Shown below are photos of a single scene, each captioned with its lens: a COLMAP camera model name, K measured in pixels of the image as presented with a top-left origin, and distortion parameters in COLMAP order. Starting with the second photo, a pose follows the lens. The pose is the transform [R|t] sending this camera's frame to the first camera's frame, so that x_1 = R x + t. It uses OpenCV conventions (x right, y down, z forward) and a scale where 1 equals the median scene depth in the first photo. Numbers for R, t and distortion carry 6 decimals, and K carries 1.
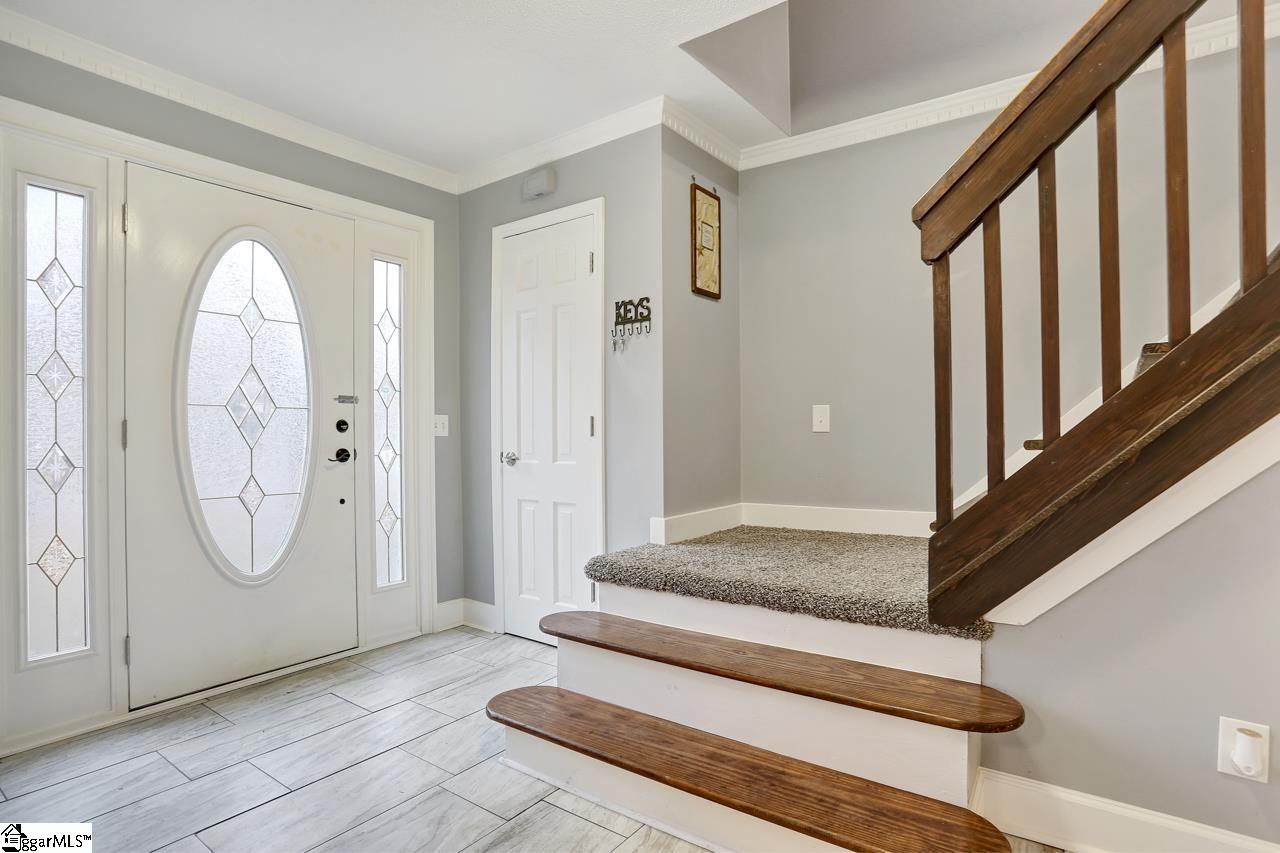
lens RADIAL K [[647.8, 0, 640.0], [0, 647.8, 426.5], [0, 0, 1]] dist [-0.005604, -0.000752]
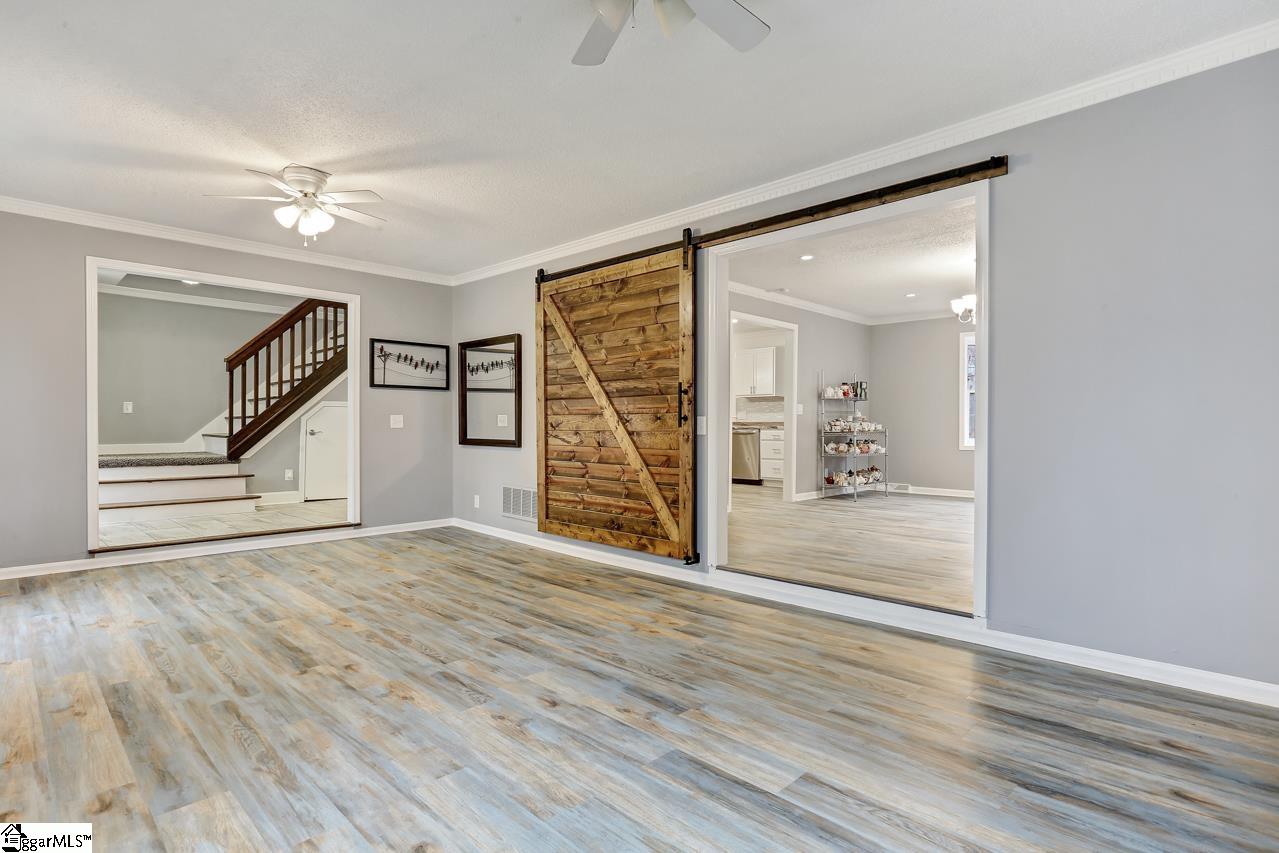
lens RADIAL K [[647.3, 0, 639.5], [0, 647.3, 426.5], [0, 0, 1]] dist [-0.005604, -0.000752]
pose [[0.141700, 0.008172, 0.989876, -3.223995], [-0.014095, 0.999881, -0.006237, 0.079205], [-0.989809, -0.013069, 0.141798, -2.140265]]
